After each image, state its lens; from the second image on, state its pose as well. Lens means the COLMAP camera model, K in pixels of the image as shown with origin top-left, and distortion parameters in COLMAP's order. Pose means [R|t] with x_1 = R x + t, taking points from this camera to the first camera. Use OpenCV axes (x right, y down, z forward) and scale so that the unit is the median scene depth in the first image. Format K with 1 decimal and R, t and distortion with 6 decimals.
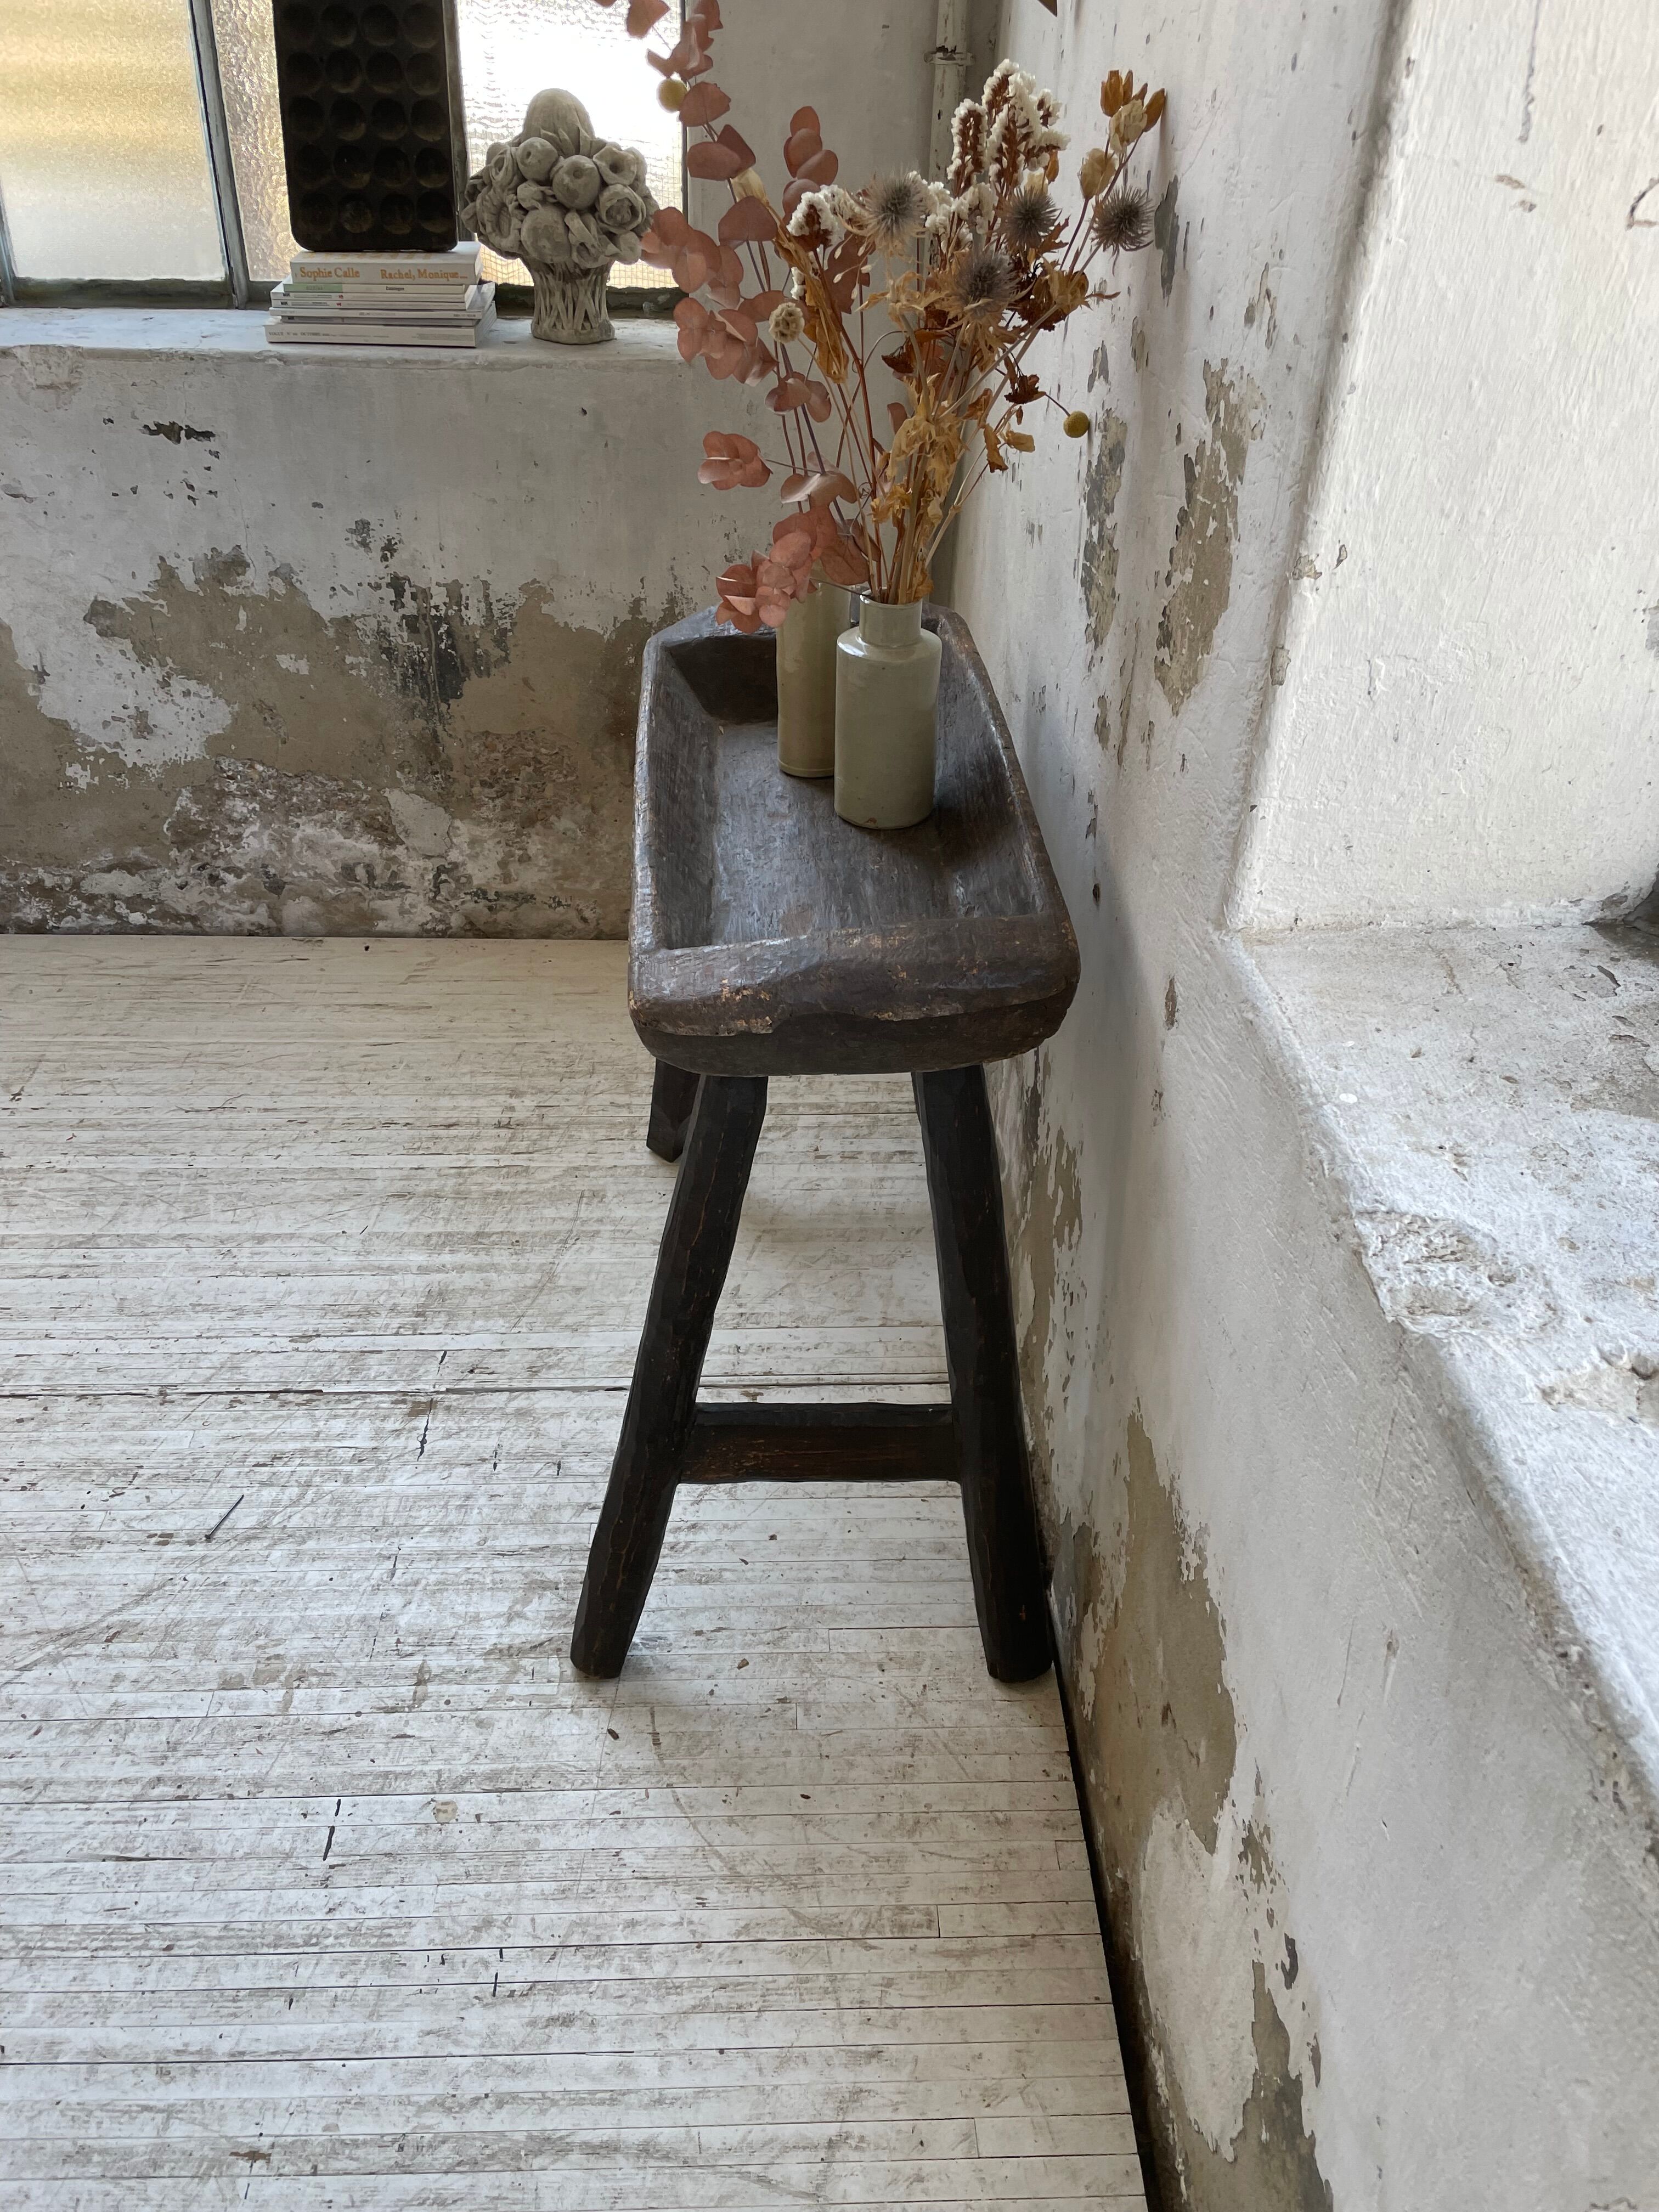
lens RADIAL K [[1676.4, 0, 835.7], [0, 1676.4, 1112.2], [0, 0, 1]] dist [0.084512, -0.118770]
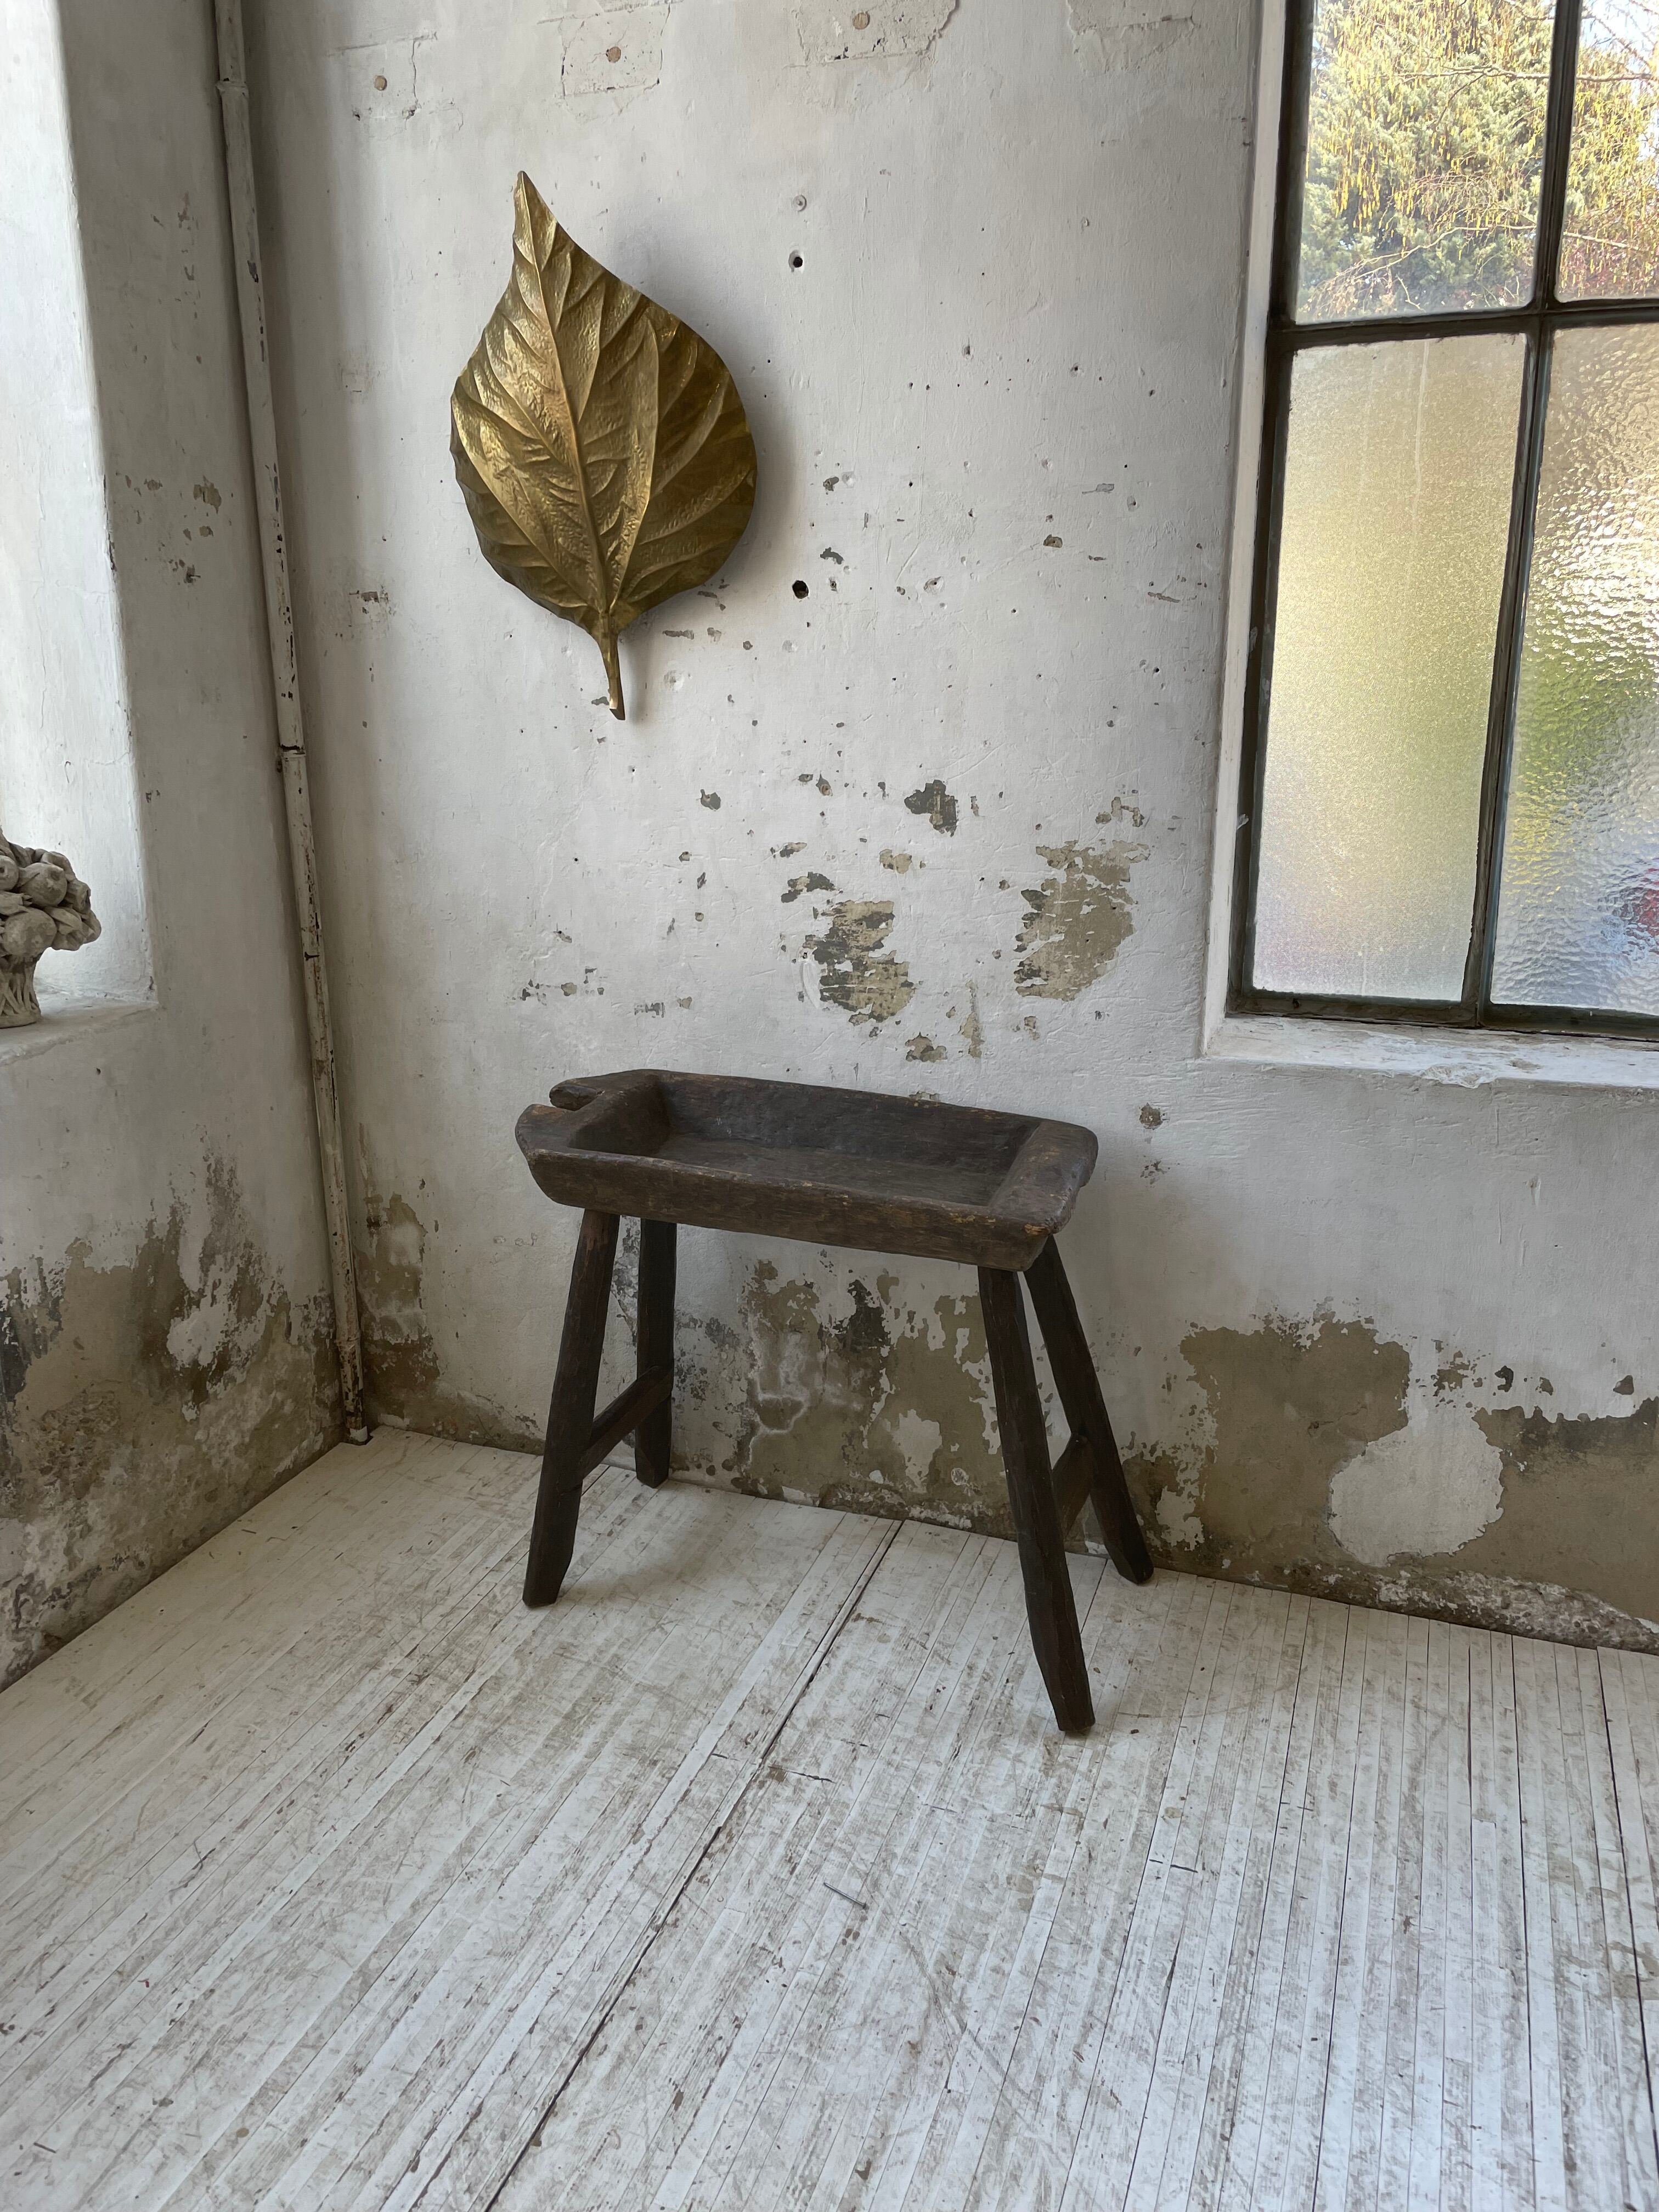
lens RADIAL K [[1676.4, 0, 818.7], [0, 1676.4, 1077.4], [0, 0, 1]] dist [0.084512, -0.118770]
pose [[0.380690, -0.268815, 0.884767, -1.137309], [0.536543, 0.843490, 0.025415, -0.242828], [-0.753124, 0.465041, 0.465340, 0.212274]]
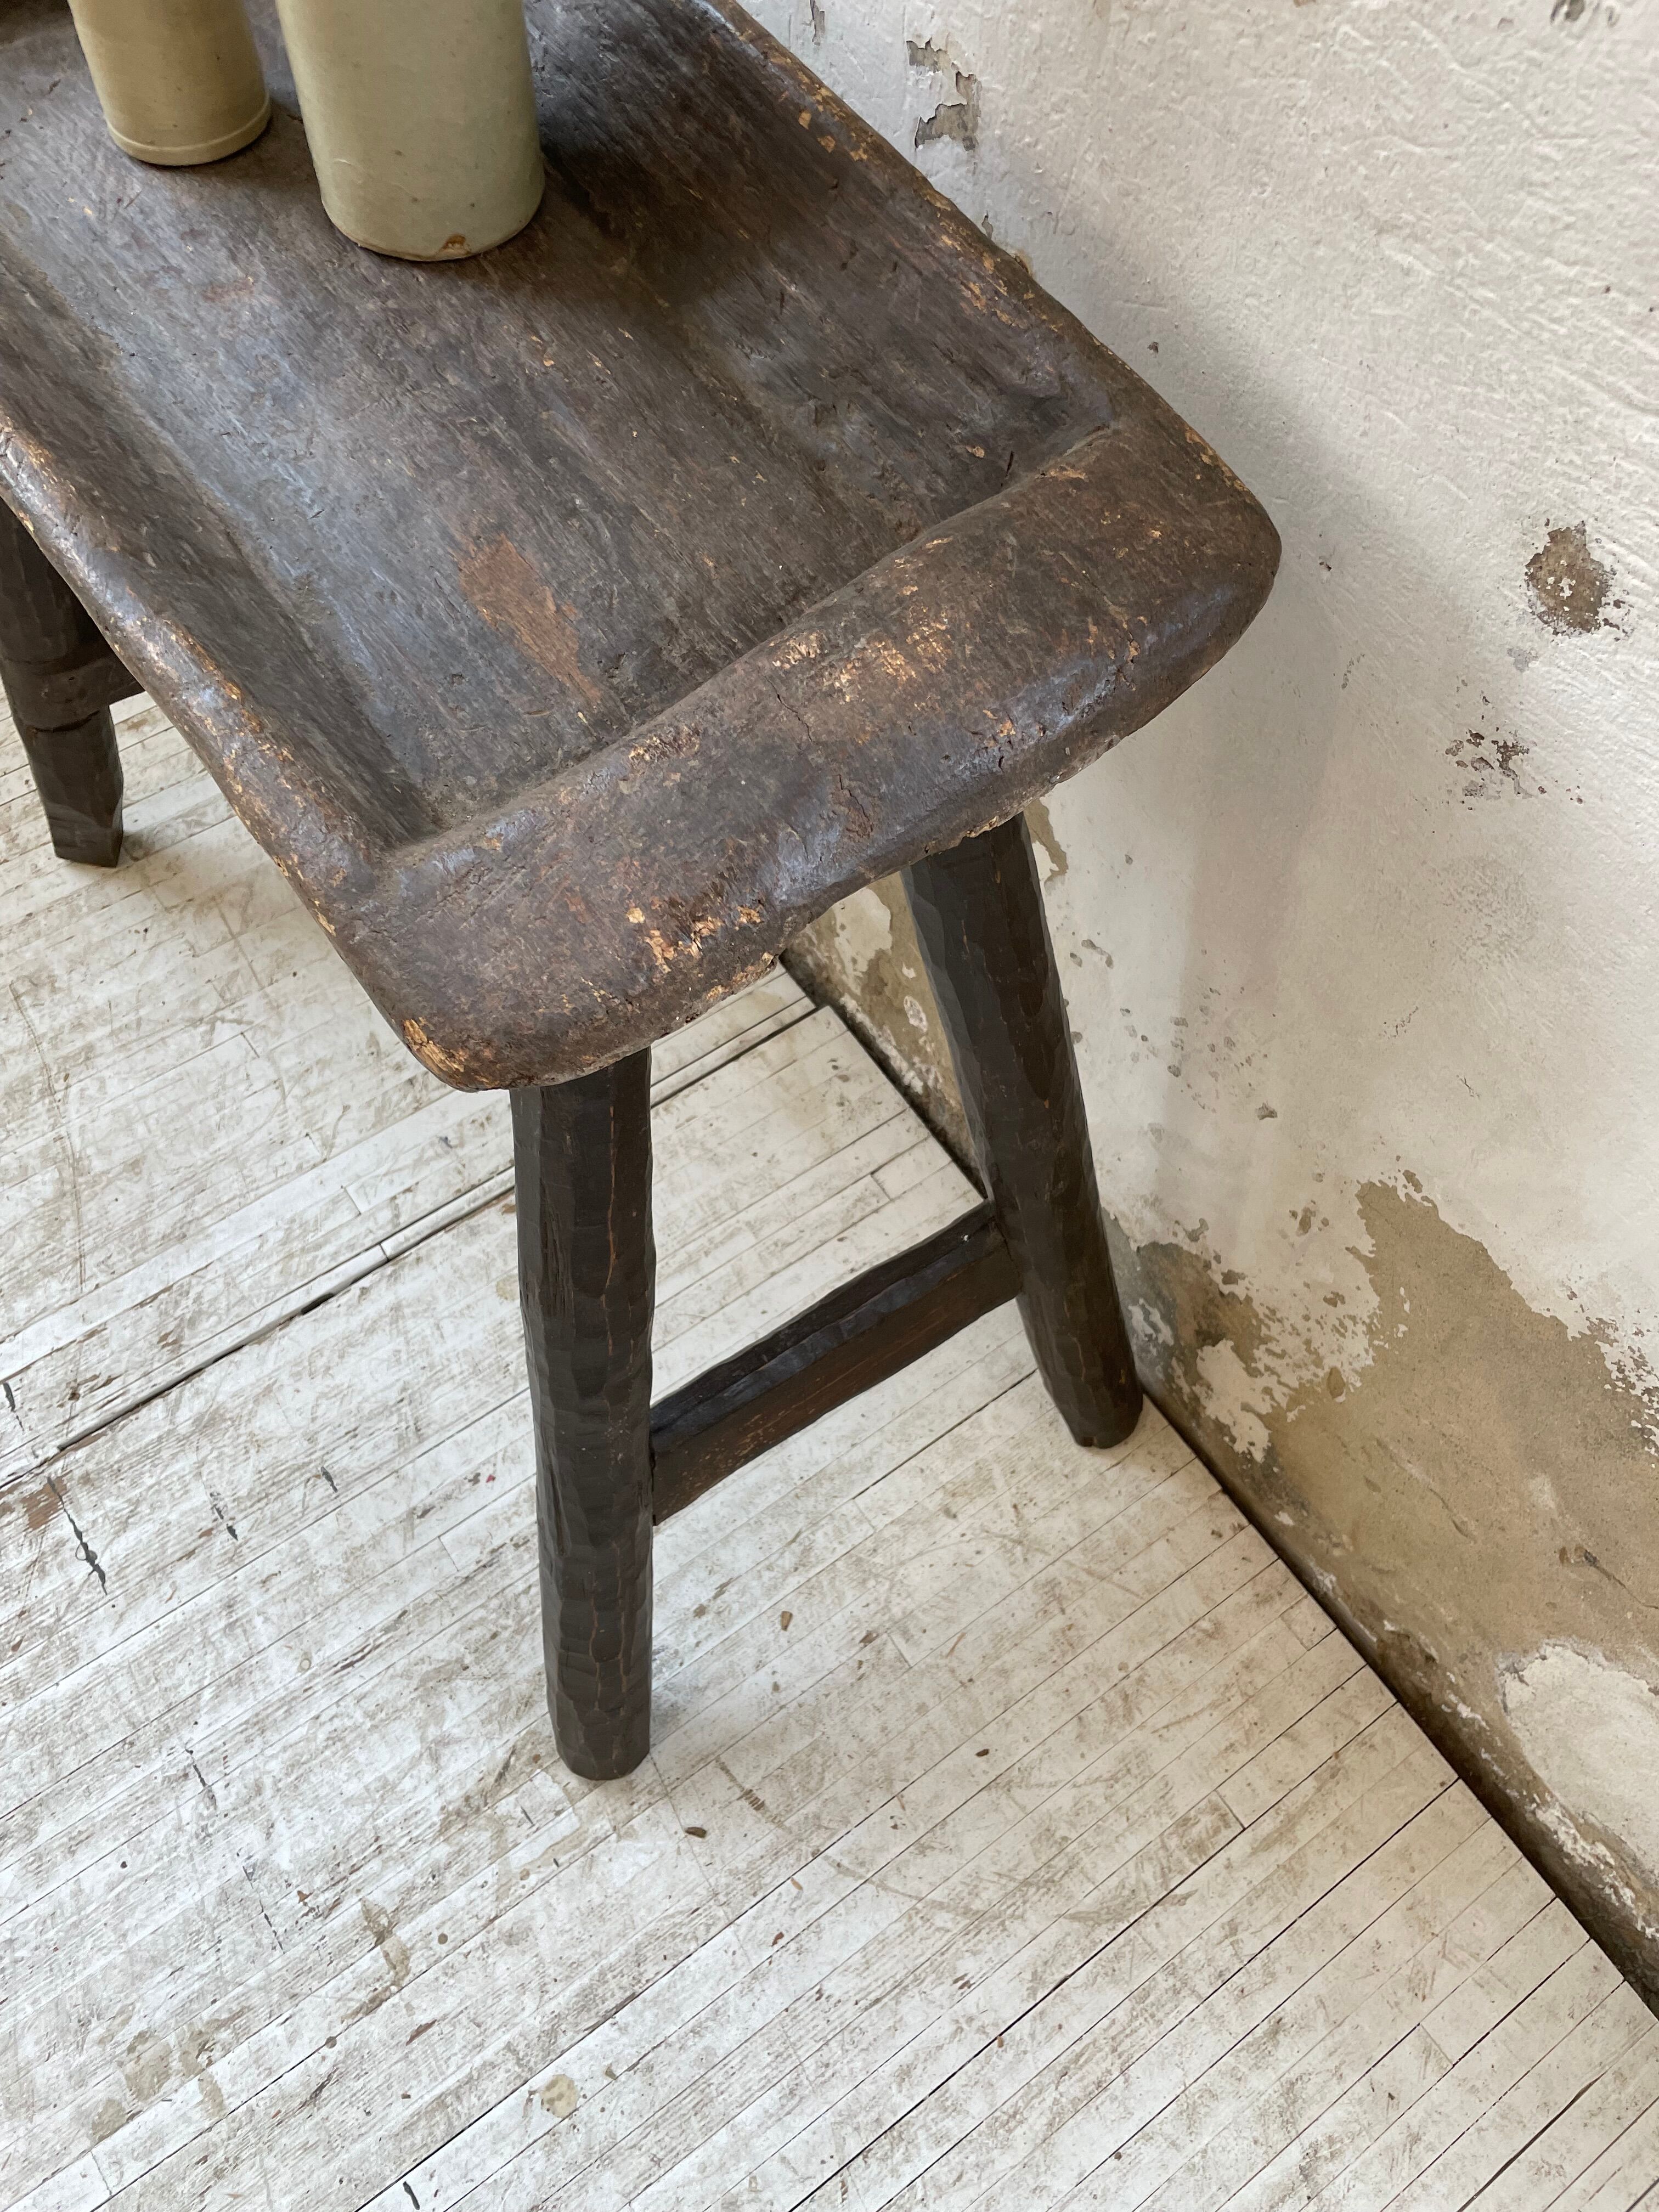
lens RADIAL K [[1676.4, 0, 835.3], [0, 1676.4, 1121.5], [0, 0, 1]] dist [0.084512, -0.118770]
pose [[0.836877, -0.476832, 0.268827, -0.108221], [0.296163, 0.807441, 0.510221, -0.157767], [-0.460352, -0.347376, 0.816949, 0.426322]]
